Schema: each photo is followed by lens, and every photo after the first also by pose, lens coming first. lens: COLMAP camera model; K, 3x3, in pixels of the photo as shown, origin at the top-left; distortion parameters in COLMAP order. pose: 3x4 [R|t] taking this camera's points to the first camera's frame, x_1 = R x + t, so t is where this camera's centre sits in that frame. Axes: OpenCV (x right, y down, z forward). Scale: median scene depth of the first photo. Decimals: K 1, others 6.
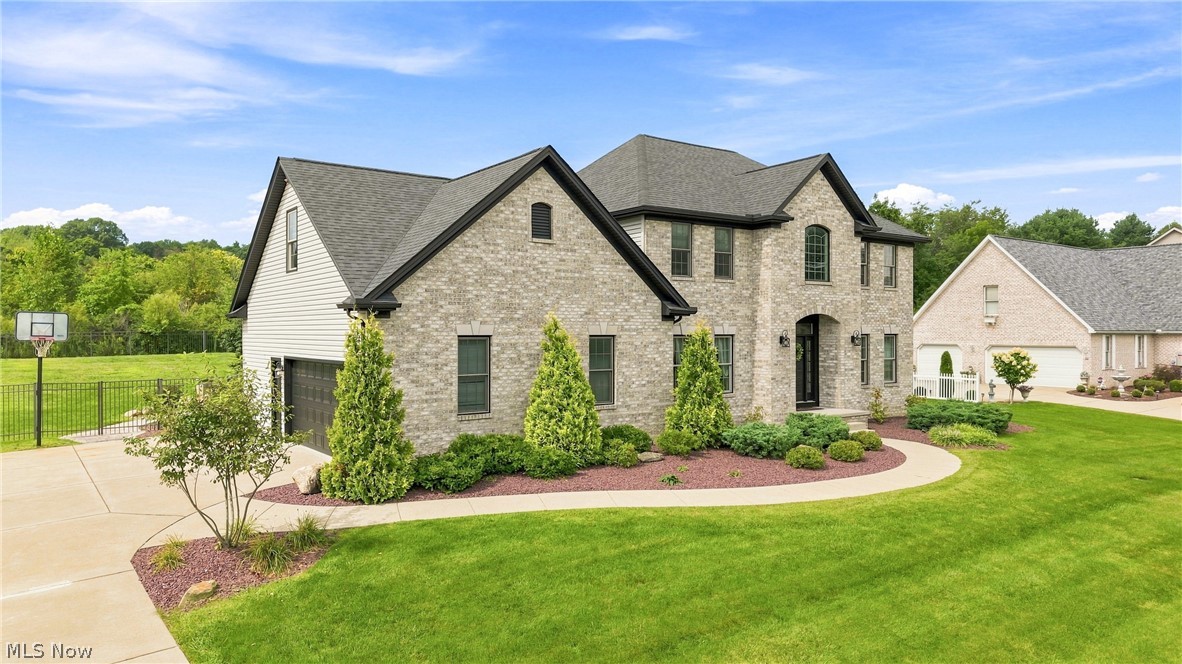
lens RADIAL K [[792.8, 0, 589.1], [0, 792.8, 333.9], [0, 0, 1]] dist [0.026945, -0.021094]
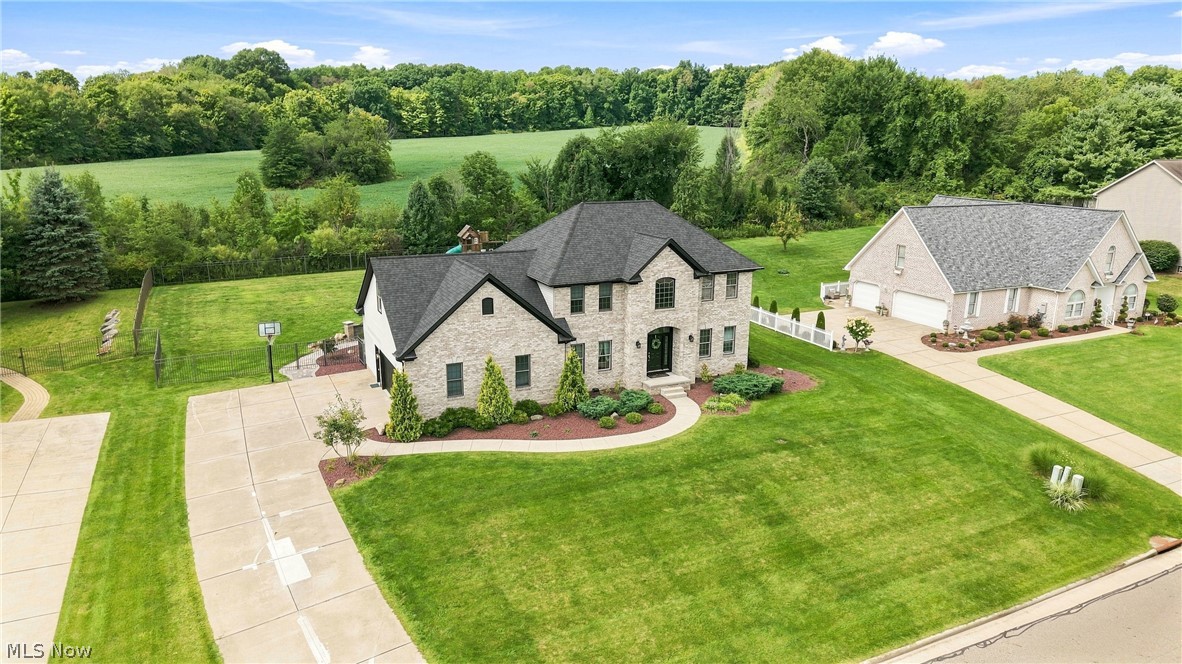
lens RADIAL K [[792.8, 0, 595.7], [0, 792.8, 327.3], [0, 0, 1]] dist [0.026945, -0.021094]
pose [[0.985097, 0.048180, -0.165111, 0.550799], [-0.008460, 0.972376, 0.233267, -0.560311], [0.171789, -0.228393, 0.958293, -0.936763]]
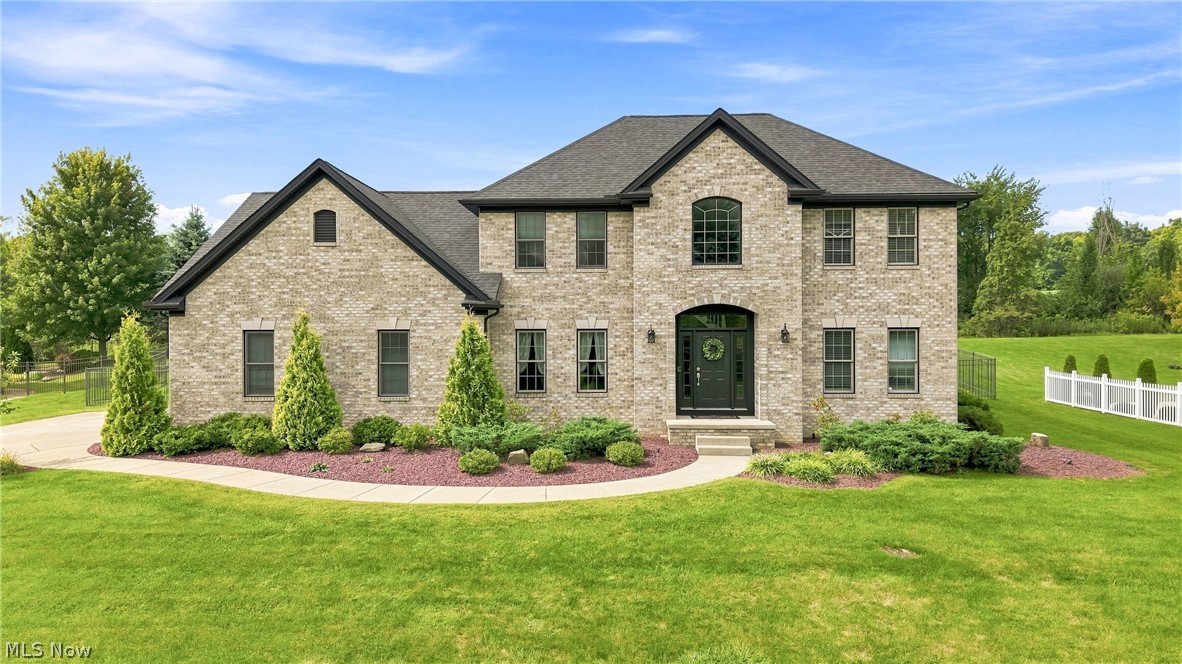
lens RADIAL K [[792.8, 0, 588.3], [0, 792.8, 330.1], [0, 0, 1]] dist [0.026945, -0.021094]
pose [[0.789729, 0.001825, -0.613454, 0.885129], [0.001315, 0.999988, 0.004667, -0.002425], [0.613455, -0.004493, 0.789717, 0.336759]]
